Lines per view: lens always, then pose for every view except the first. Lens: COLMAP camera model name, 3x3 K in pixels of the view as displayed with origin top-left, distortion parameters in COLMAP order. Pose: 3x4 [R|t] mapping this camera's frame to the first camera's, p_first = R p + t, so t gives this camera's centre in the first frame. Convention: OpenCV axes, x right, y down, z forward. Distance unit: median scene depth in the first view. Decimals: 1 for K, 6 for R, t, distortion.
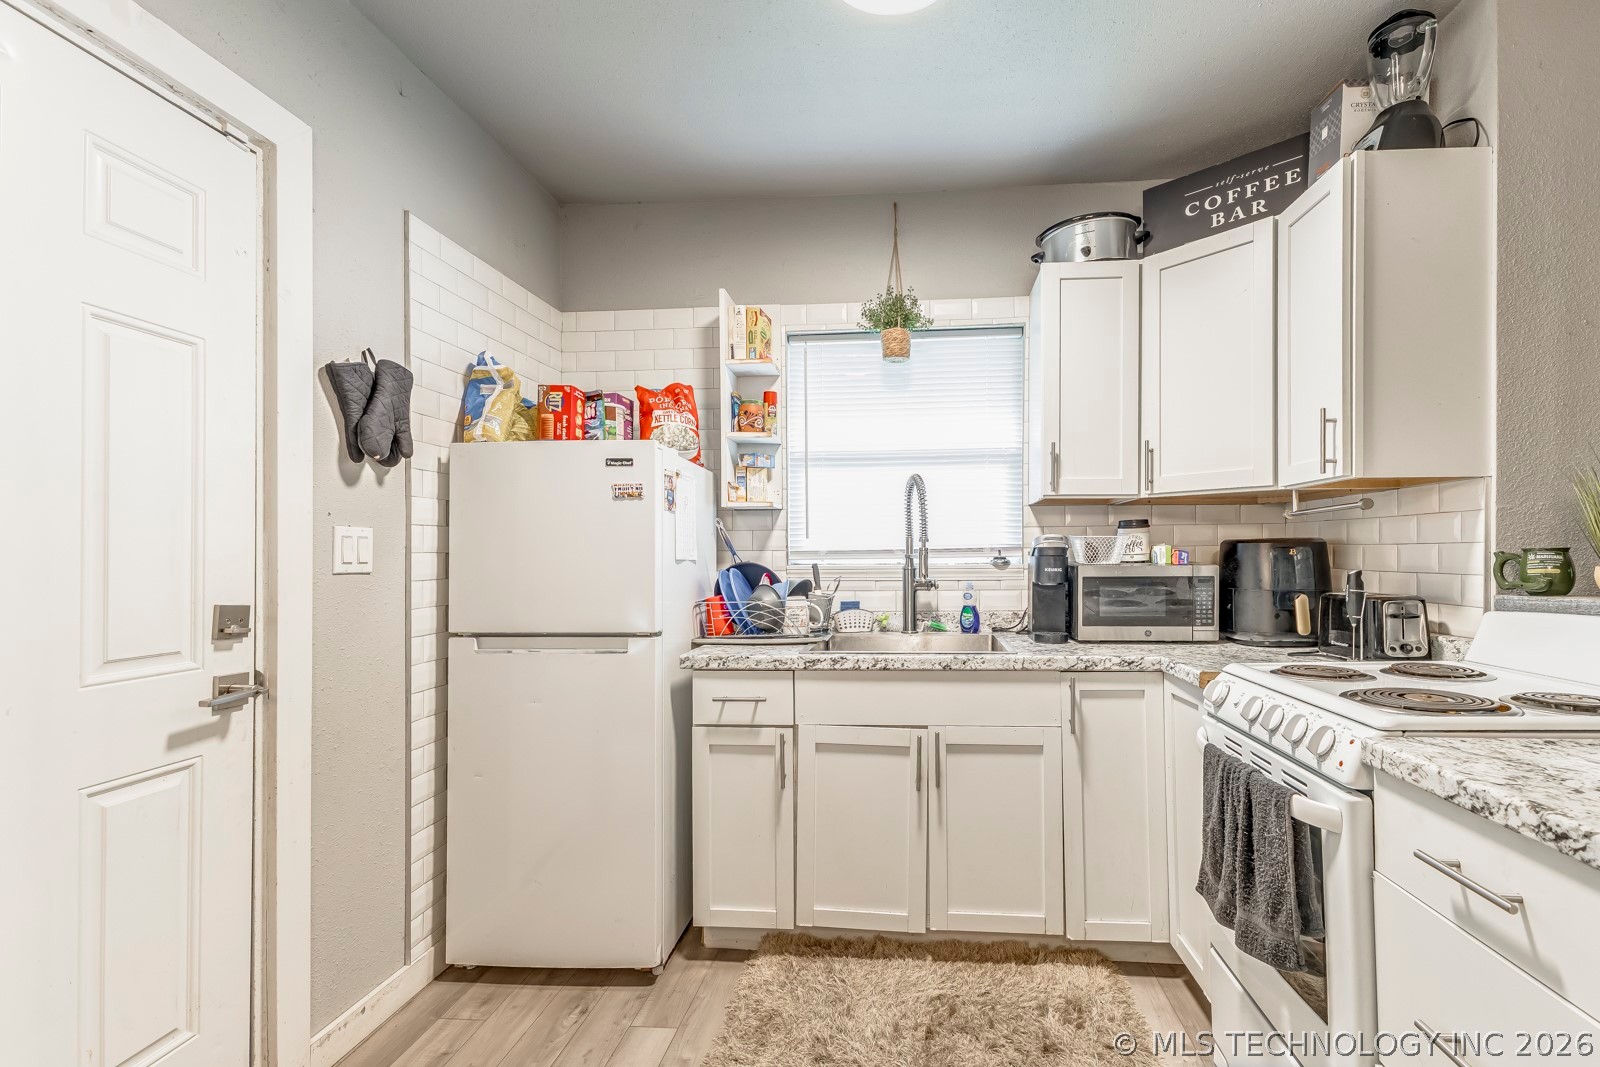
lens RADIAL K [[734.8, 0, 840.9], [0, 734.8, 550.4], [0, 0, 1]] dist [0.017340, -0.000095]
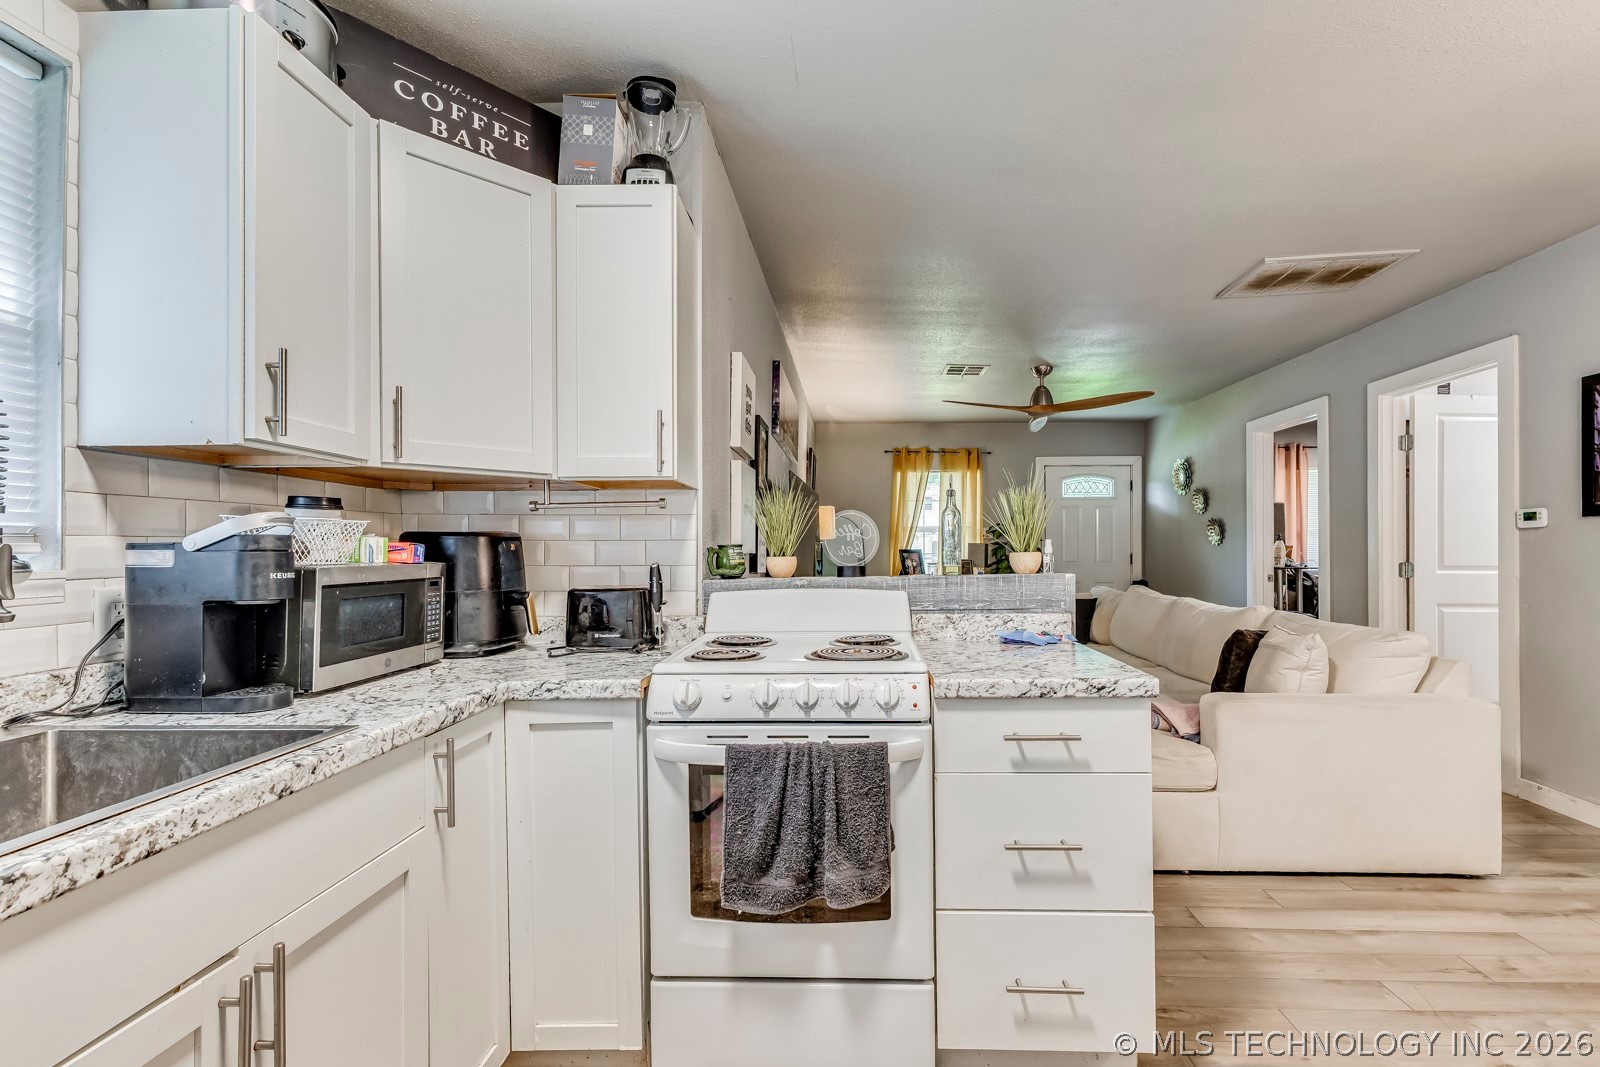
lens RADIAL K [[734.8, 0, 840.9], [0, 734.8, 550.4], [0, 0, 1]] dist [0.017340, -0.000095]
pose [[-0.082907, 0.004305, 0.996548, -0.336310], [-0.001682, 0.999989, -0.004459, 0.009565], [-0.996556, -0.002046, -0.082899, 0.671233]]
